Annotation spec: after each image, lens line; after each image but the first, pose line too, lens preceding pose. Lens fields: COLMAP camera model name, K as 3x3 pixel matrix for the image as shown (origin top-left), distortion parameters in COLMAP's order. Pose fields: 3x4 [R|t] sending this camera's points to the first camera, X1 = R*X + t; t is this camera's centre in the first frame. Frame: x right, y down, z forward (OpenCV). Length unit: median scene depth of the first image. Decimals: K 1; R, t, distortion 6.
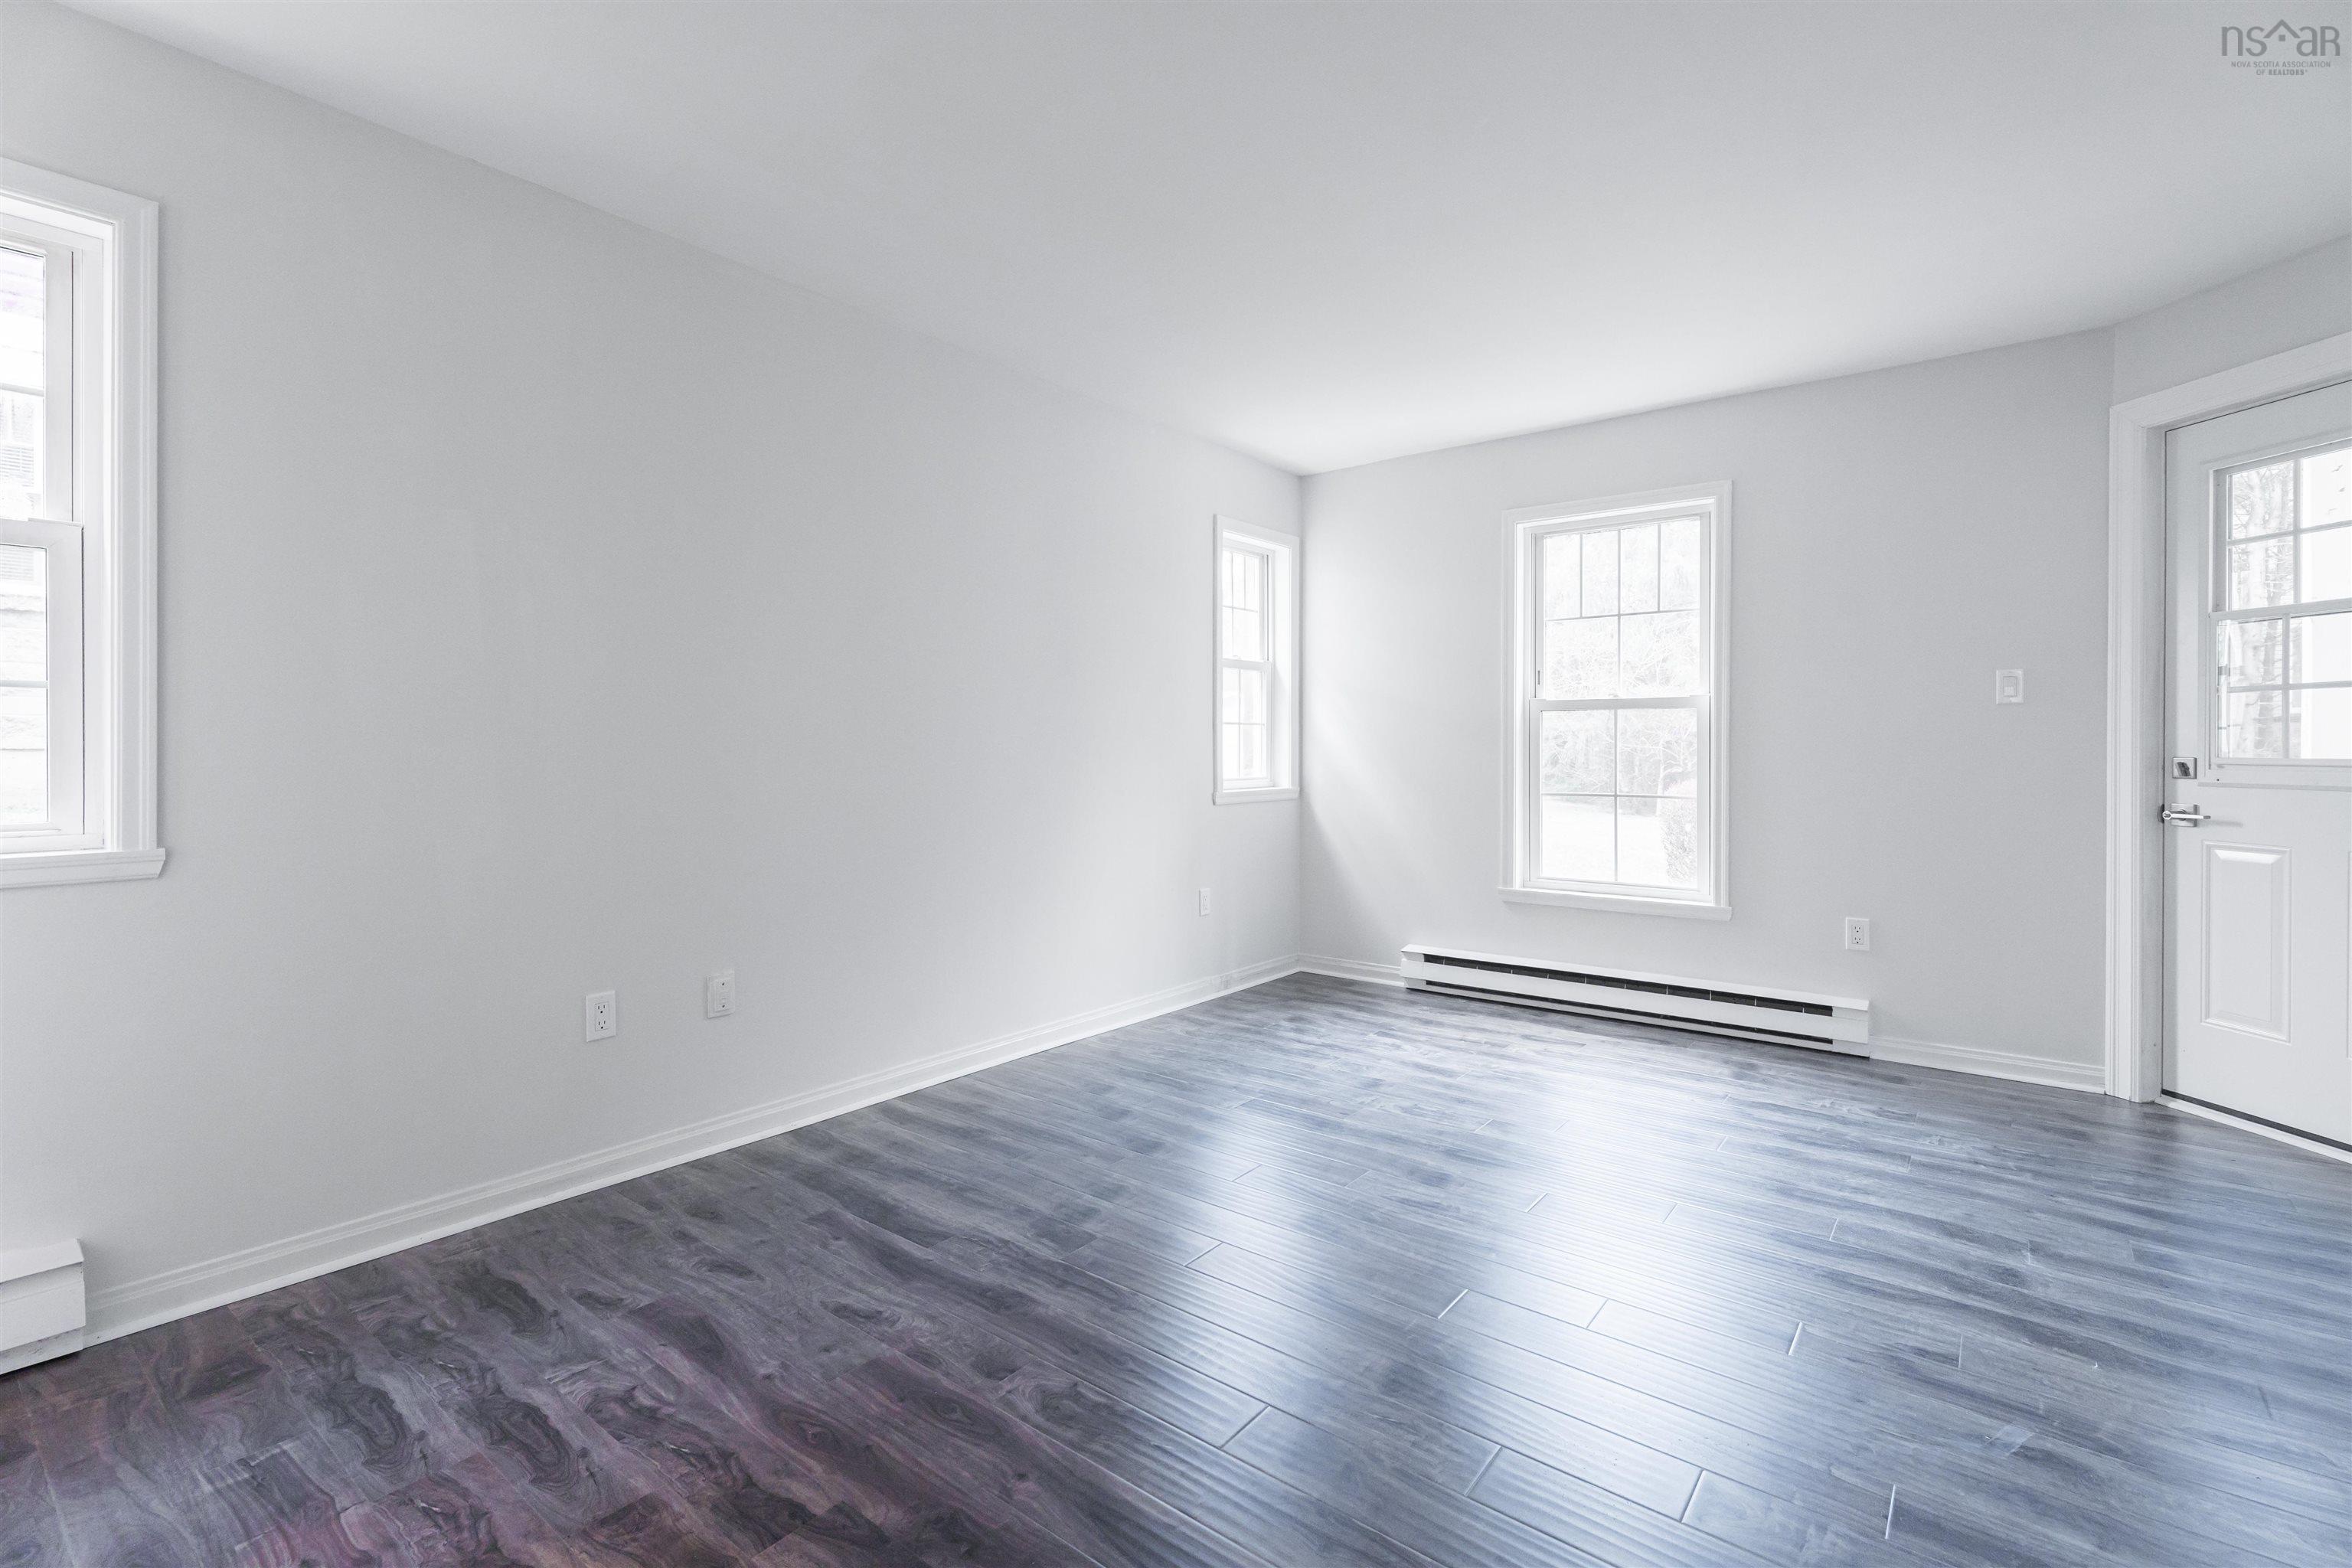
lens RADIAL K [[1062.2, 0, 1174.2], [0, 1062.2, 764.9], [0, 0, 1]] dist [0.000075, 0.001024]
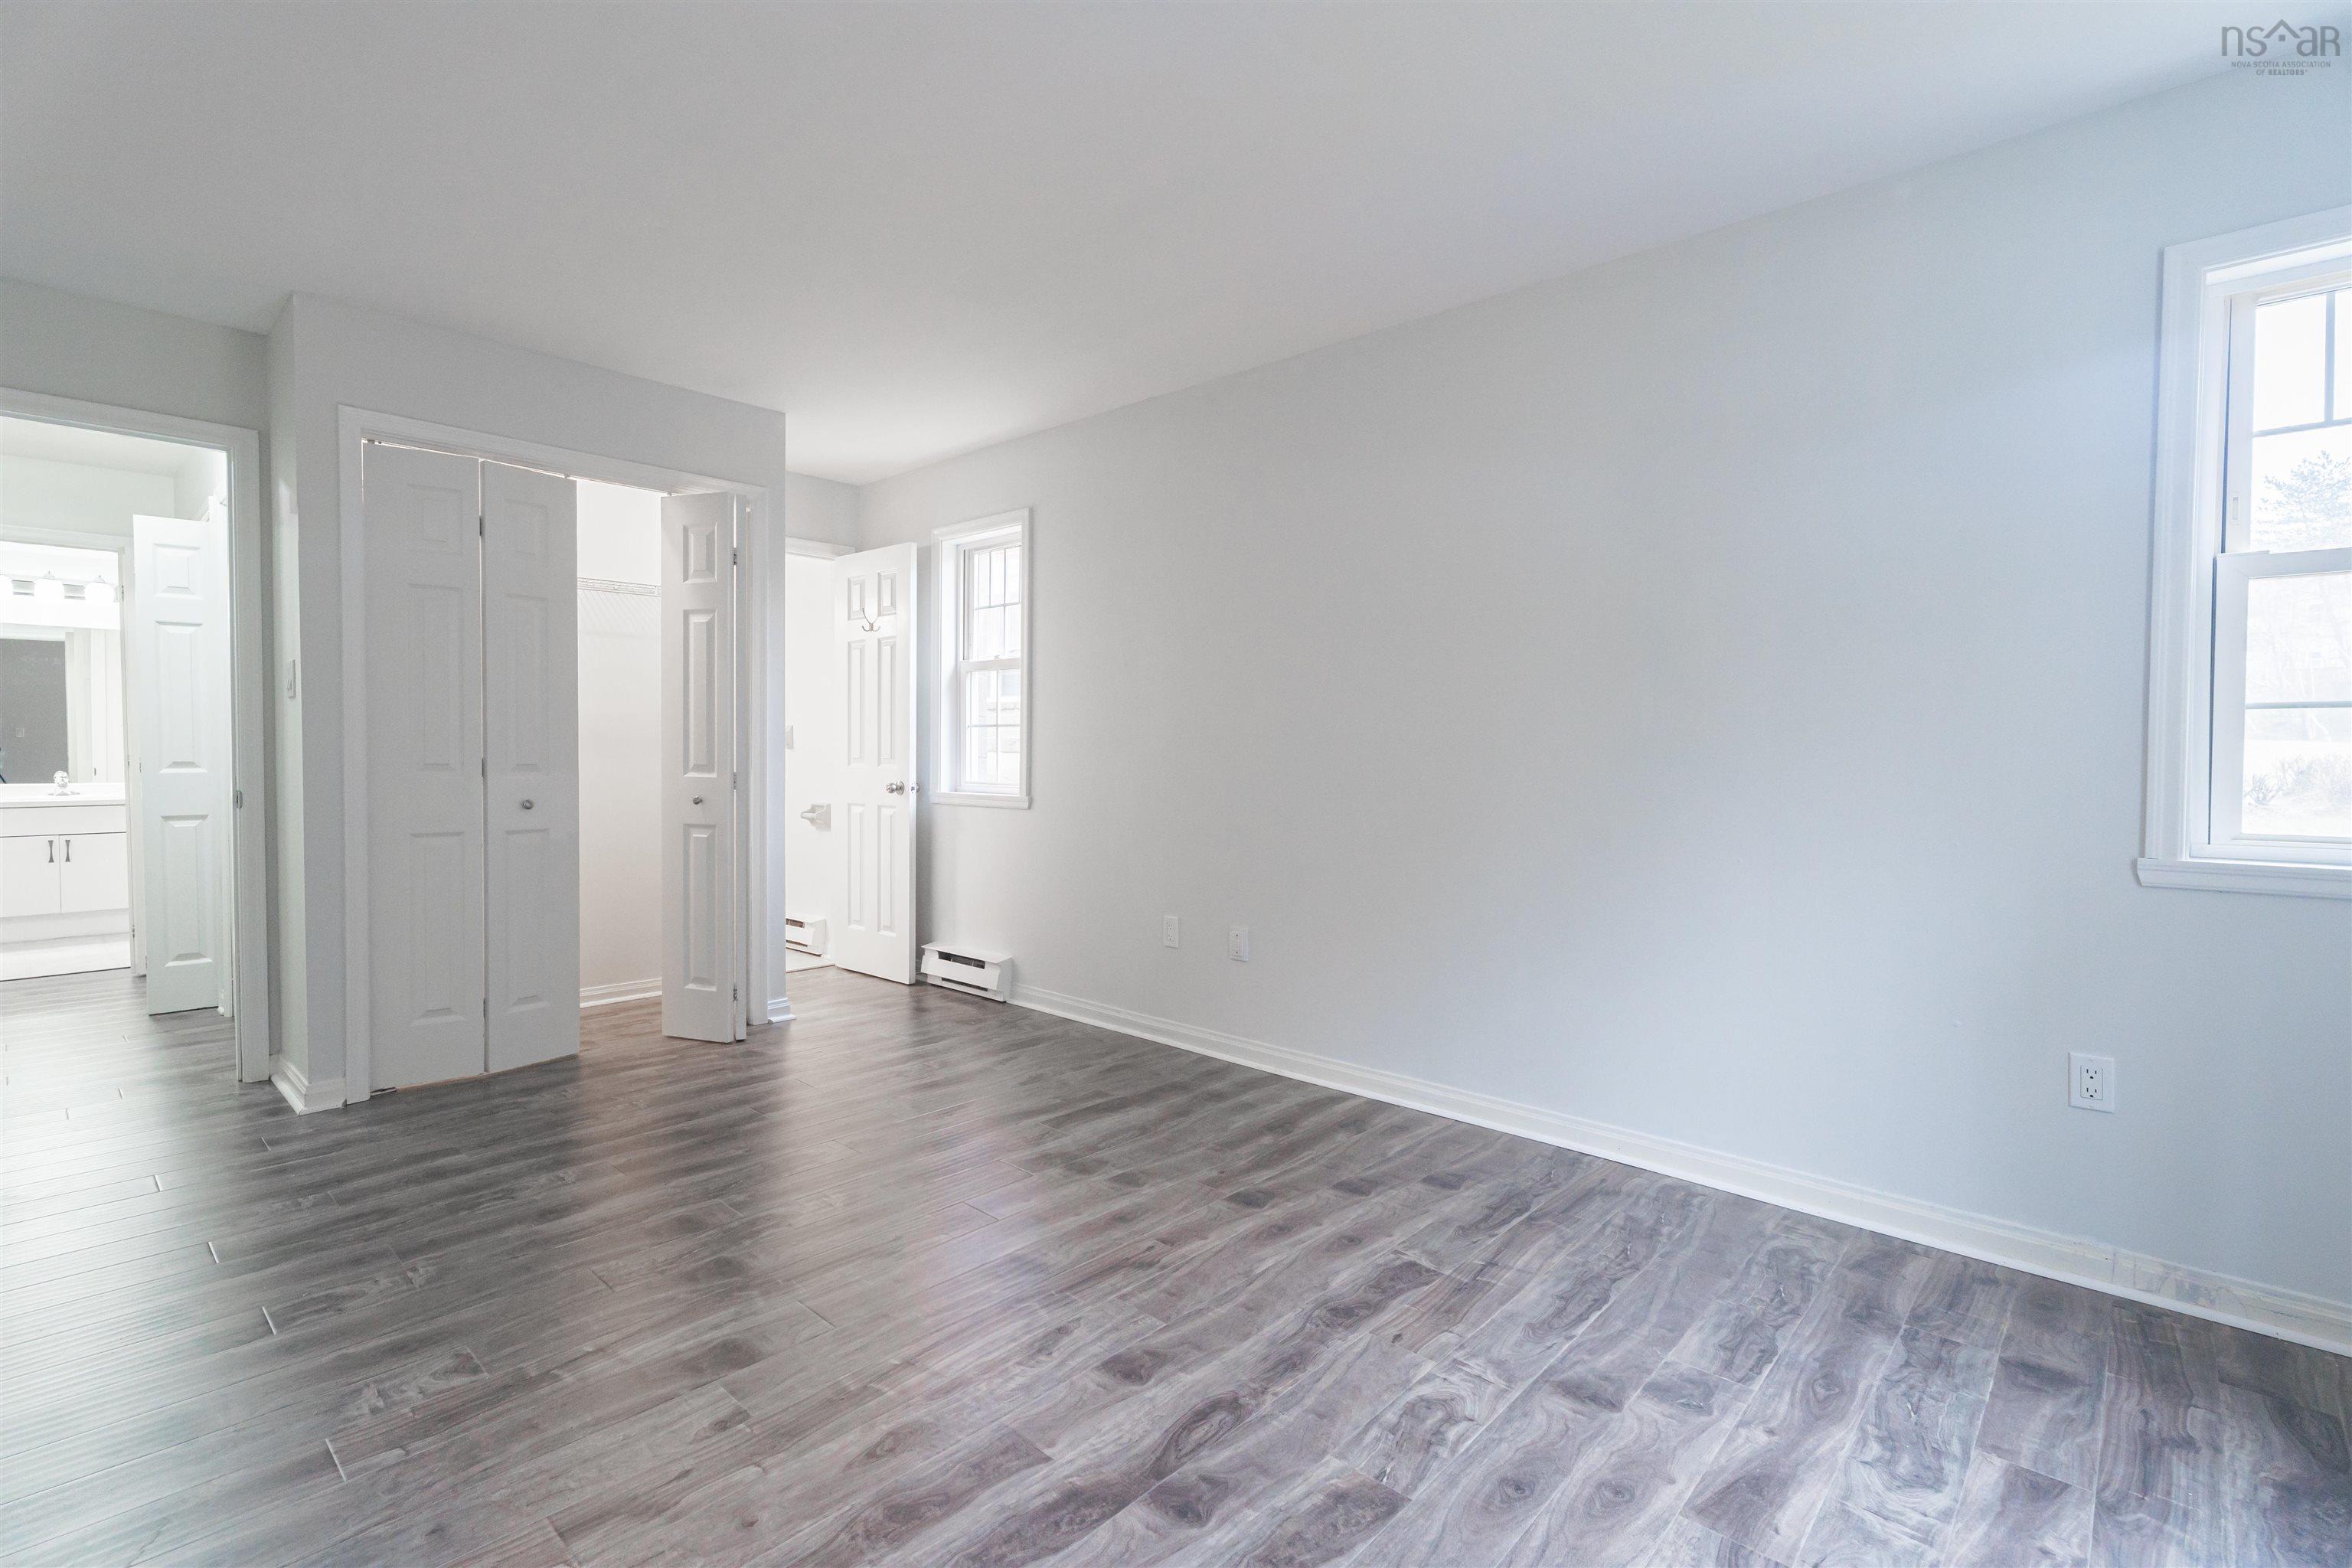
lens RADIAL K [[1062.2, 0, 1166.3], [0, 1062.2, 779.5], [0, 0, 1]] dist [0.000075, 0.001024]
pose [[-0.075118, 0.021789, -0.996937, 0.768188], [-0.025273, 0.999398, 0.023747, -0.012781], [0.996854, 0.026980, -0.074522, 0.877078]]
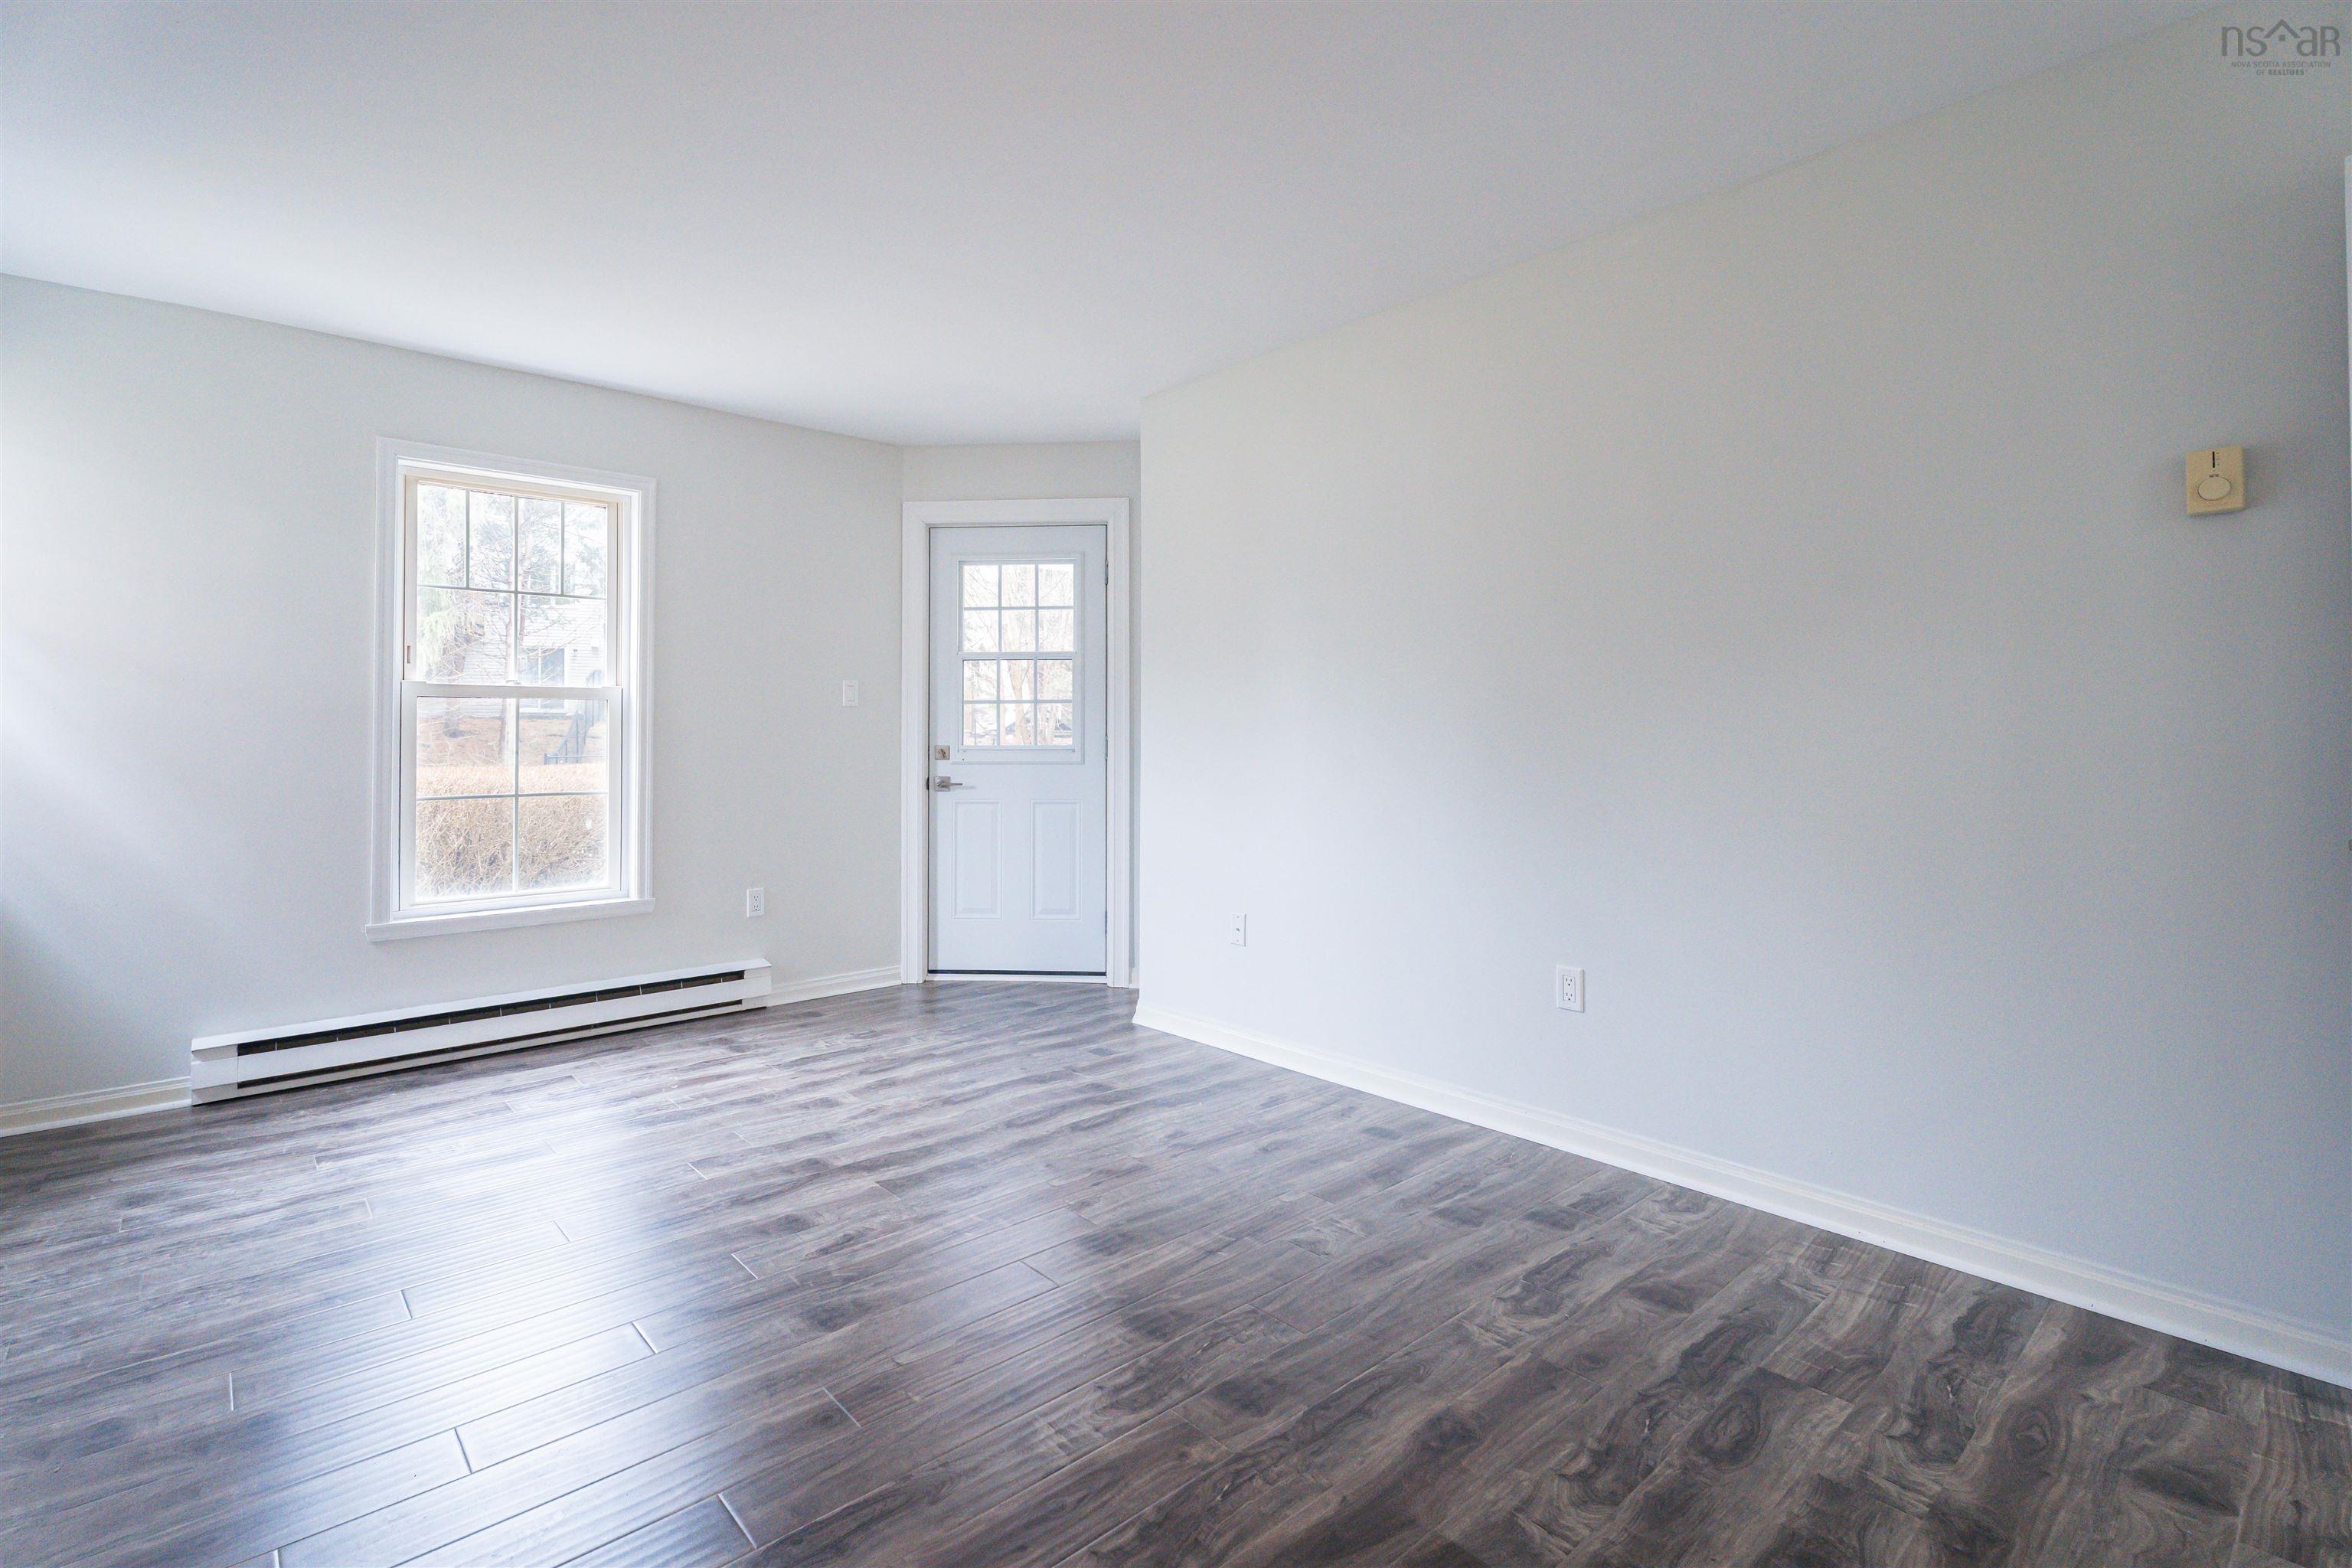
lens RADIAL K [[1062.2, 0, 1114.7], [0, 1062.2, 727.3], [0, 0, 1]] dist [0.000075, 0.001024]
pose [[0.205031, 0.006861, 0.978731, -0.475048], [0.019878, 0.999740, -0.011172, -0.011181], [-0.978554, 0.021746, 0.204842, 0.444052]]
